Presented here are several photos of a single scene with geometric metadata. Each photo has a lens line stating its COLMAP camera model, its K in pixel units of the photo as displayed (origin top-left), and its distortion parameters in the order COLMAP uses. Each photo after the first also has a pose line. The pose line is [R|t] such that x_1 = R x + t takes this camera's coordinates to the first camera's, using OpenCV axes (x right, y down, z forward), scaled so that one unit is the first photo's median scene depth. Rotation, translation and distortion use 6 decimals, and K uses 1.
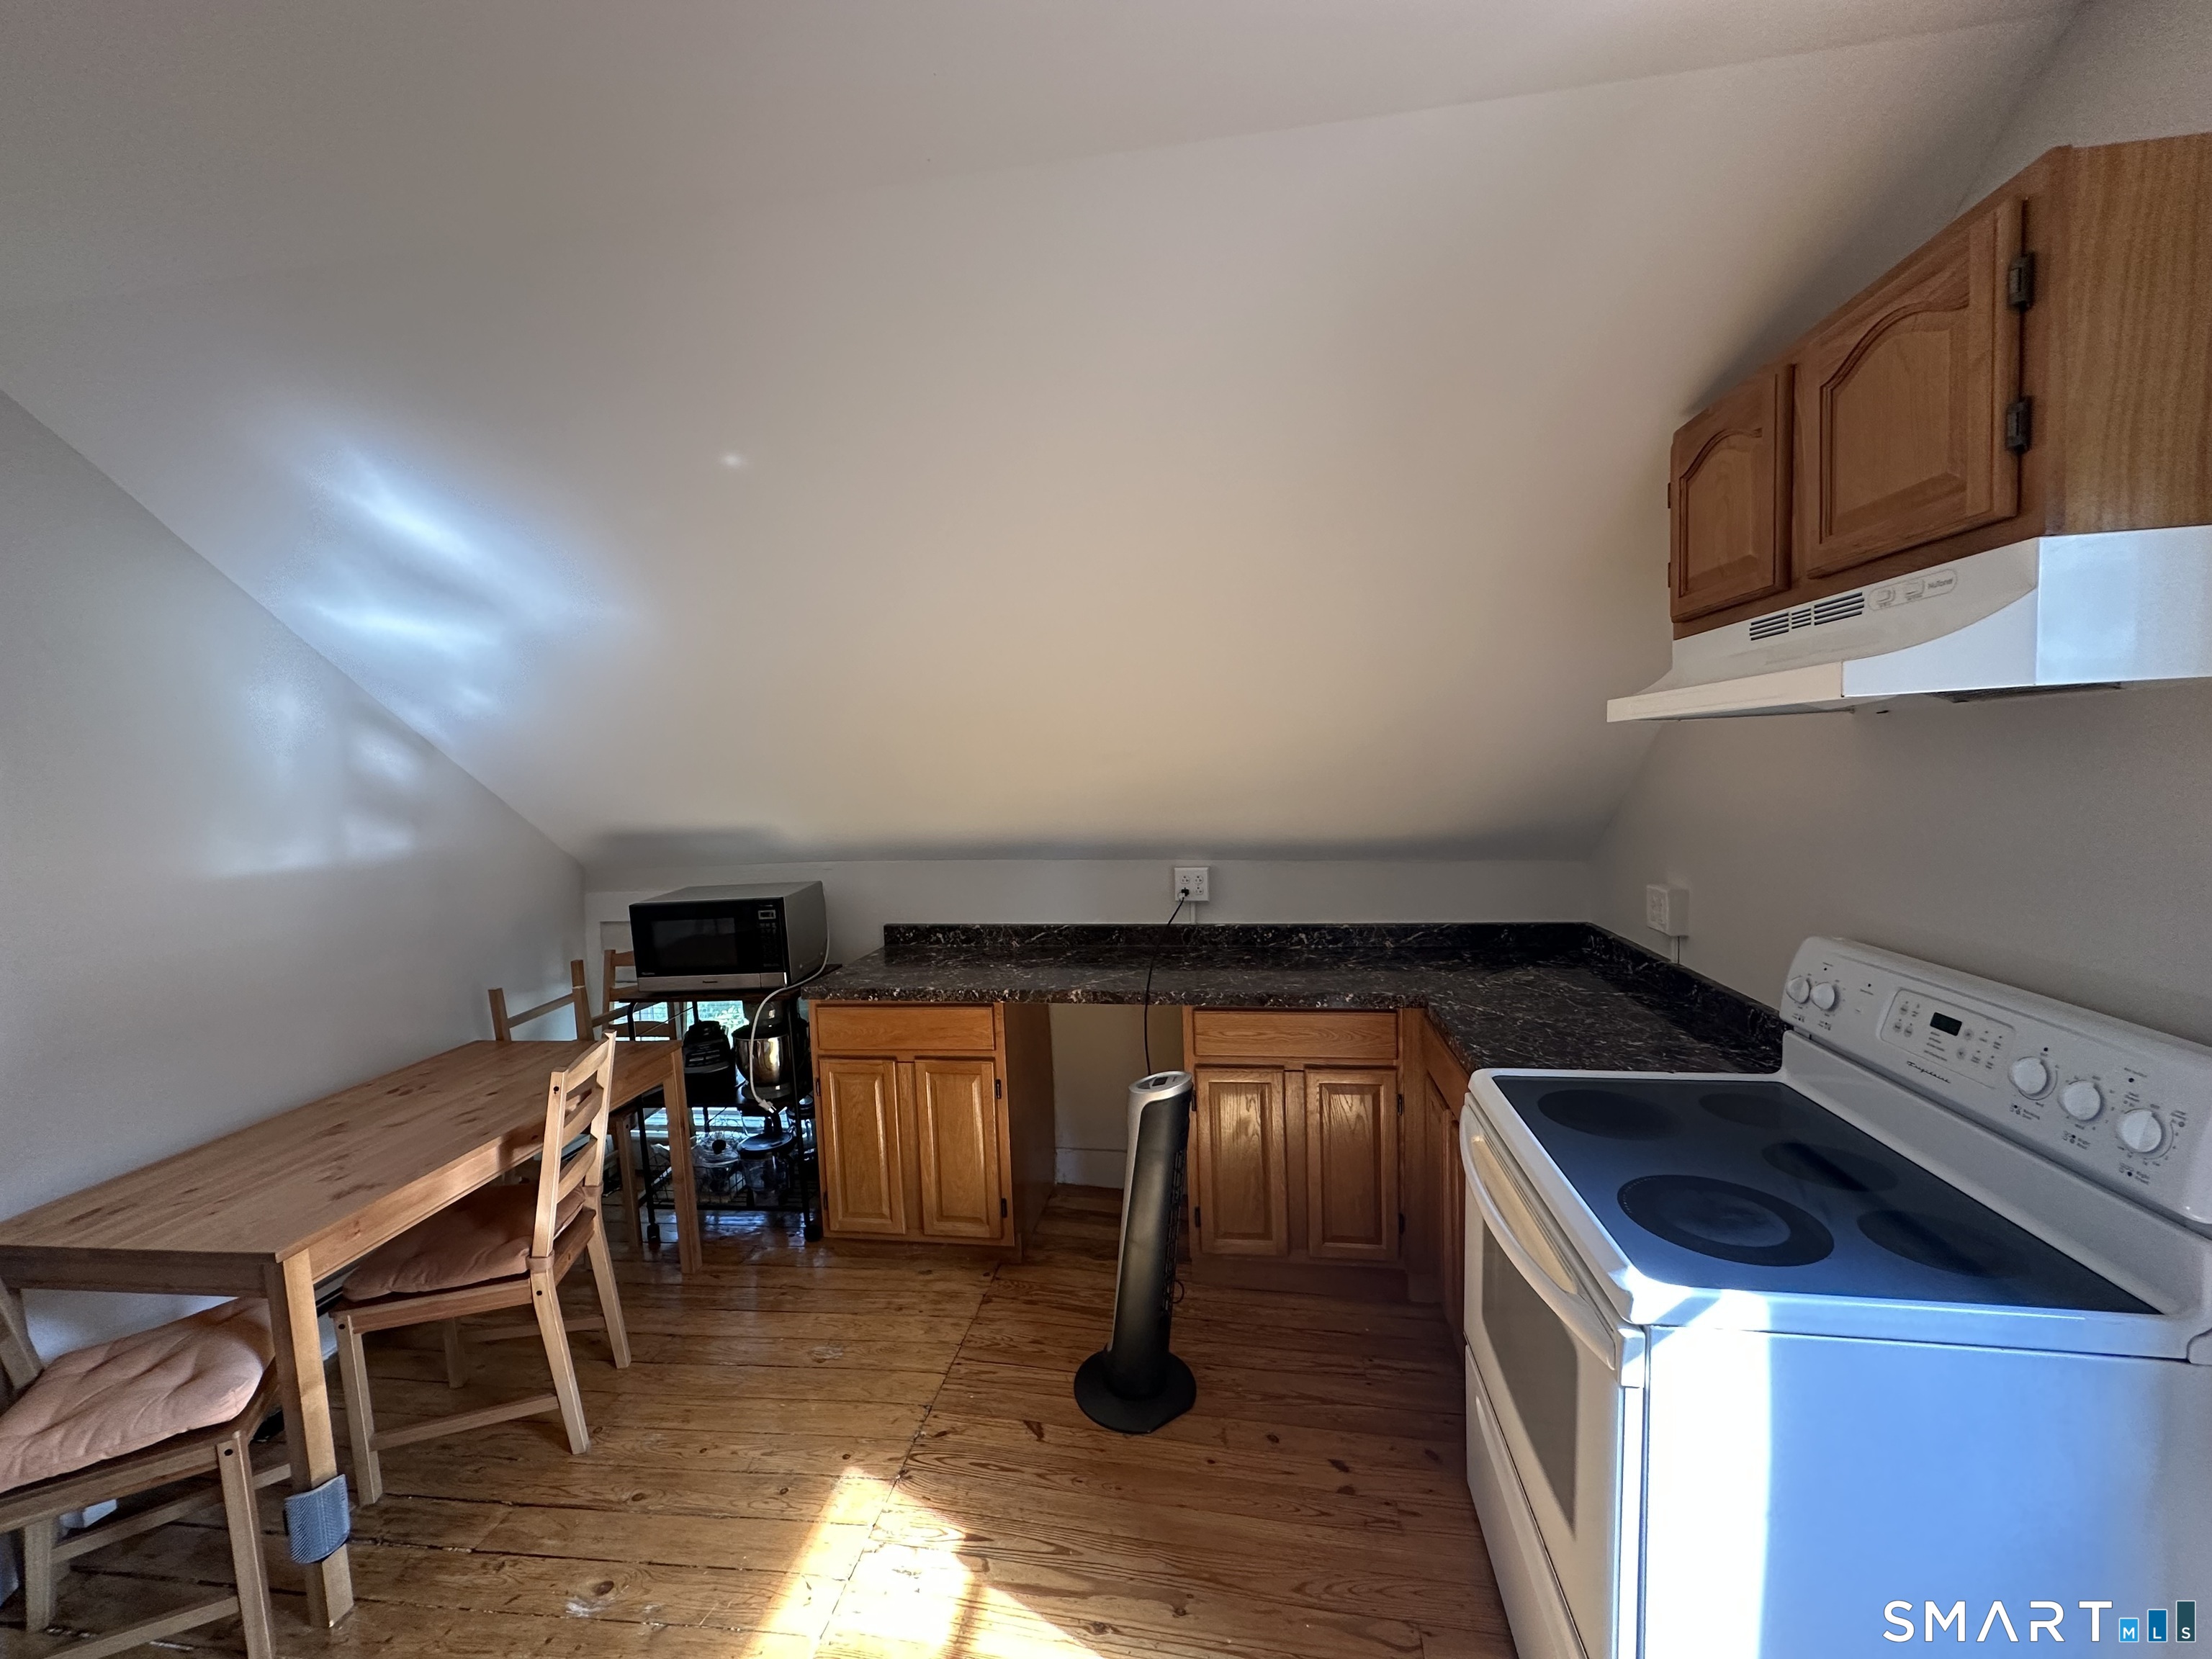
lens RADIAL K [[887.1, 0, 1106.4], [0, 887.1, 826.2], [0, 0, 1]] dist [0.001307, 0.000558]
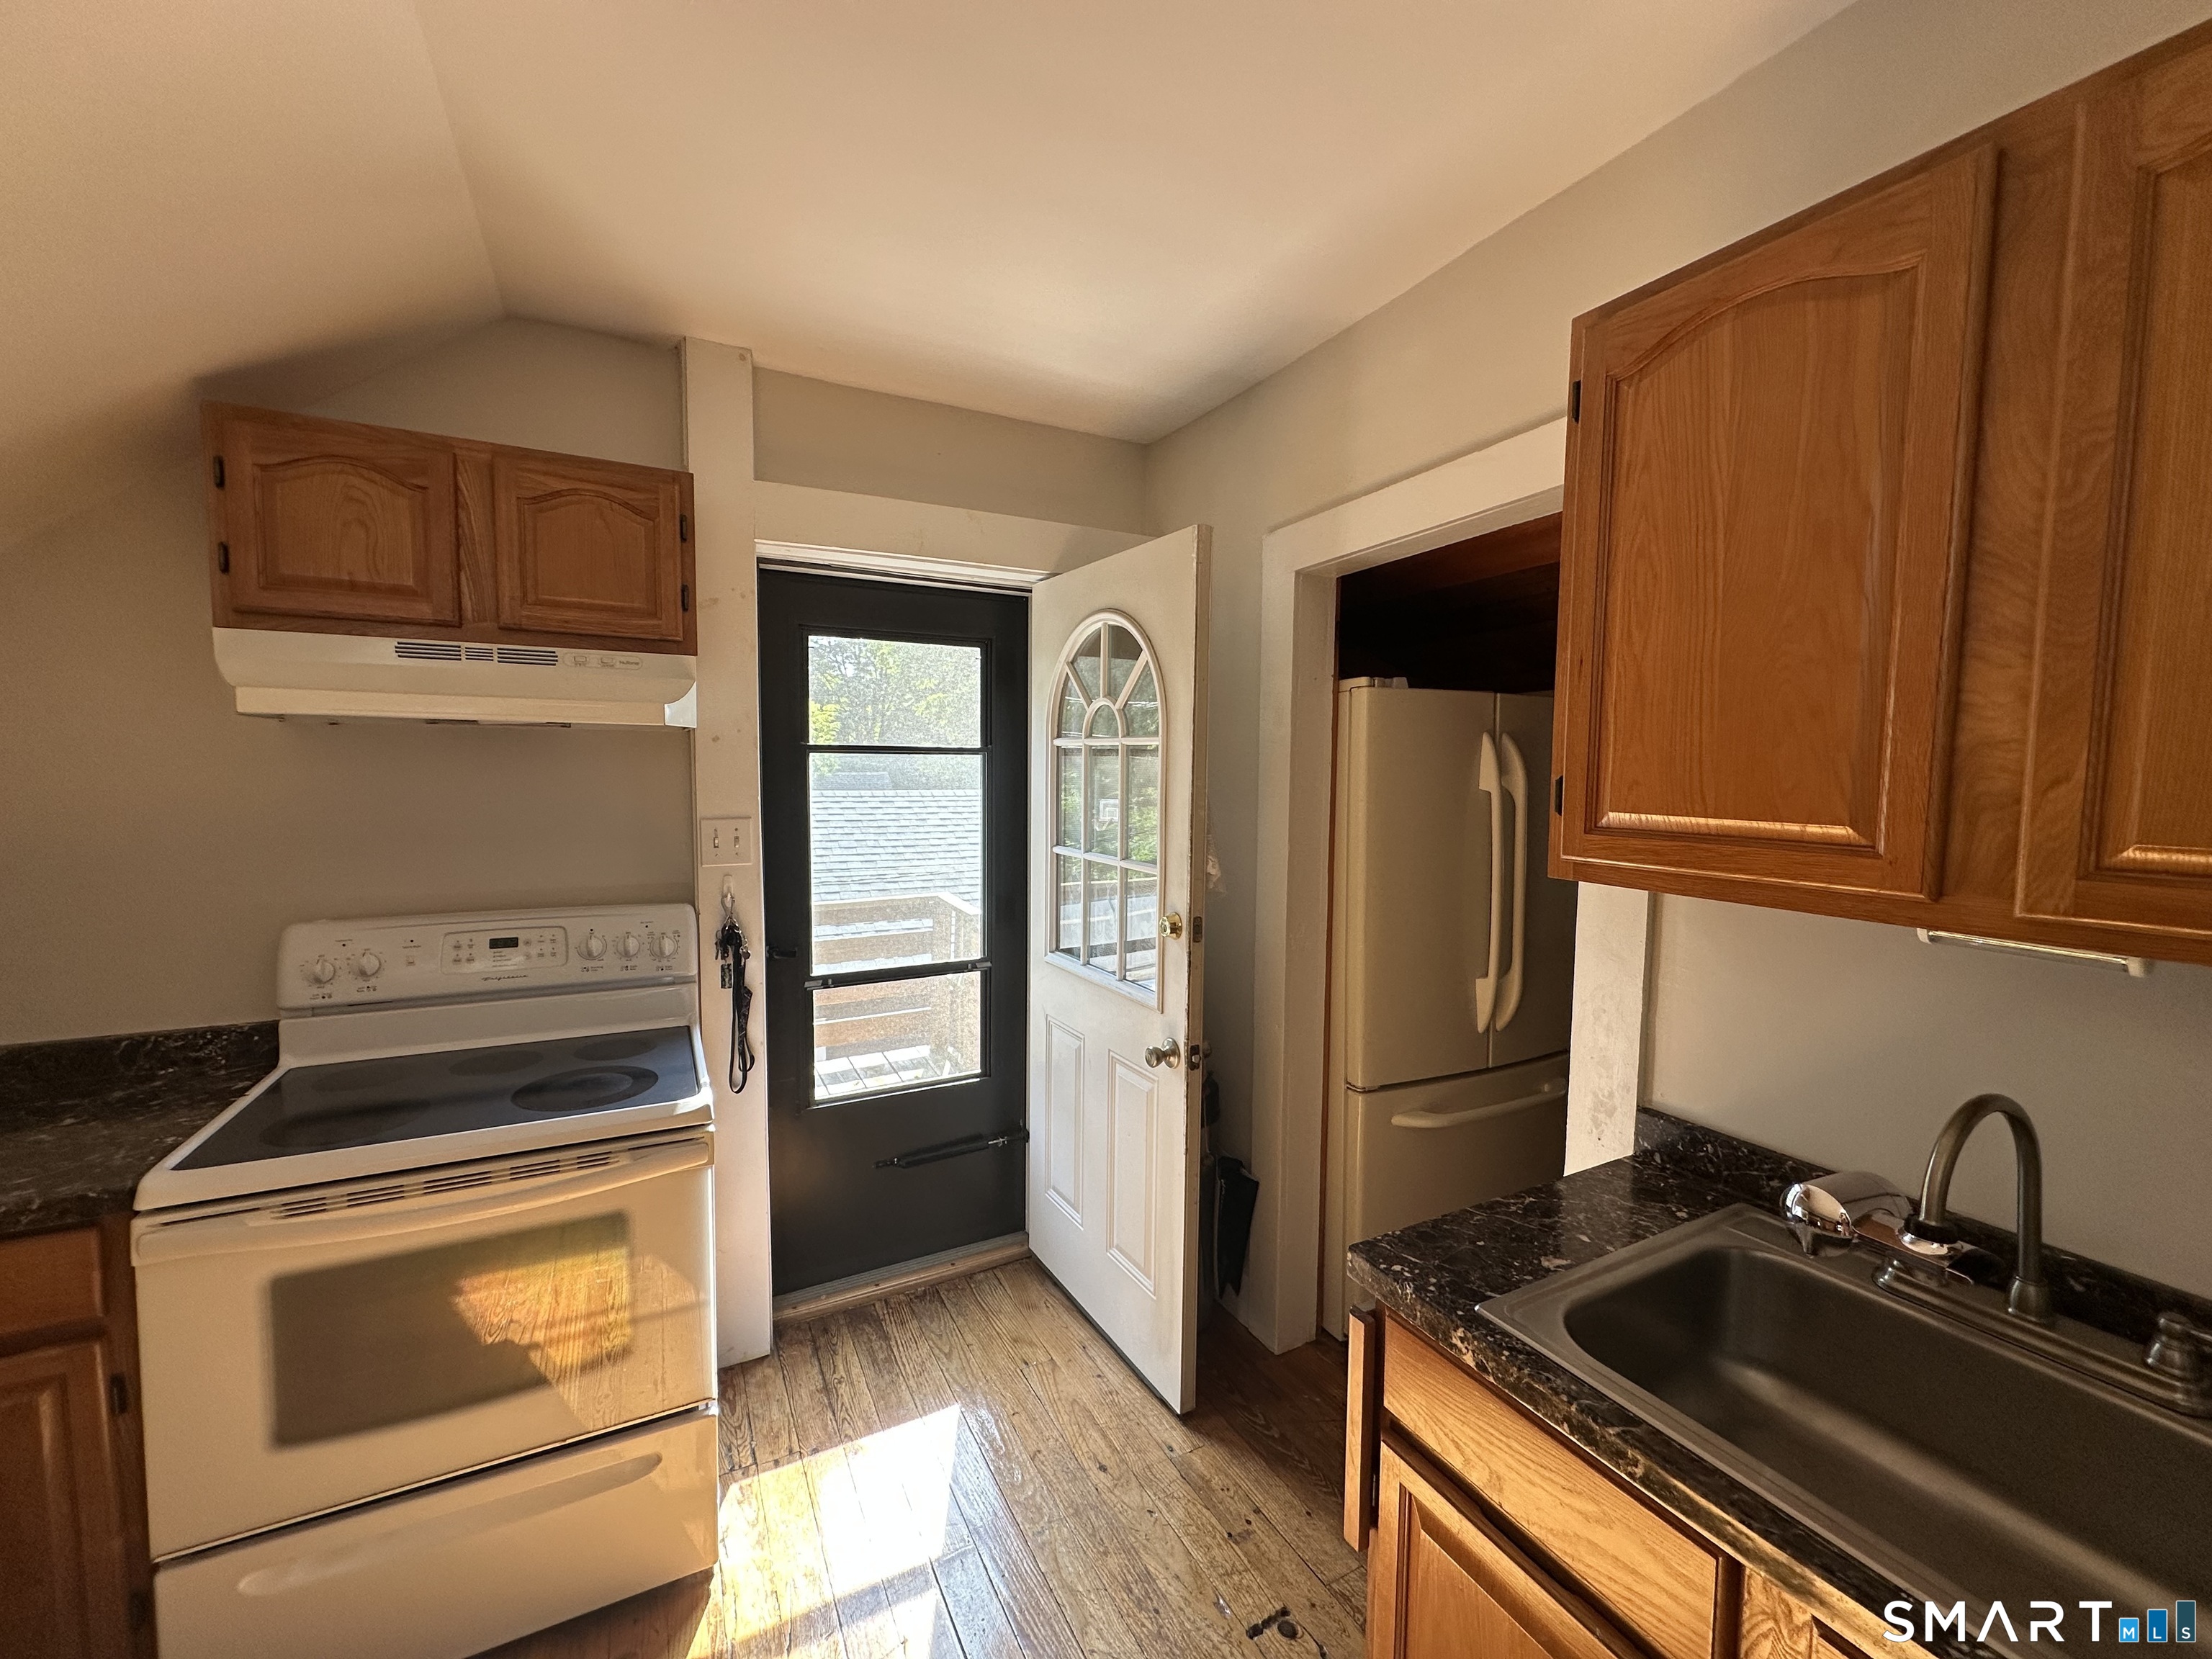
lens RADIAL K [[887.1, 0, 1104.0], [0, 887.1, 828.9], [0, 0, 1]] dist [0.001307, 0.000558]
pose [[-0.591402, -0.023606, 0.806031, -0.855442], [0.065220, 0.994896, 0.076991, -0.015803], [-0.803735, 0.098103, -0.586844, 1.071818]]
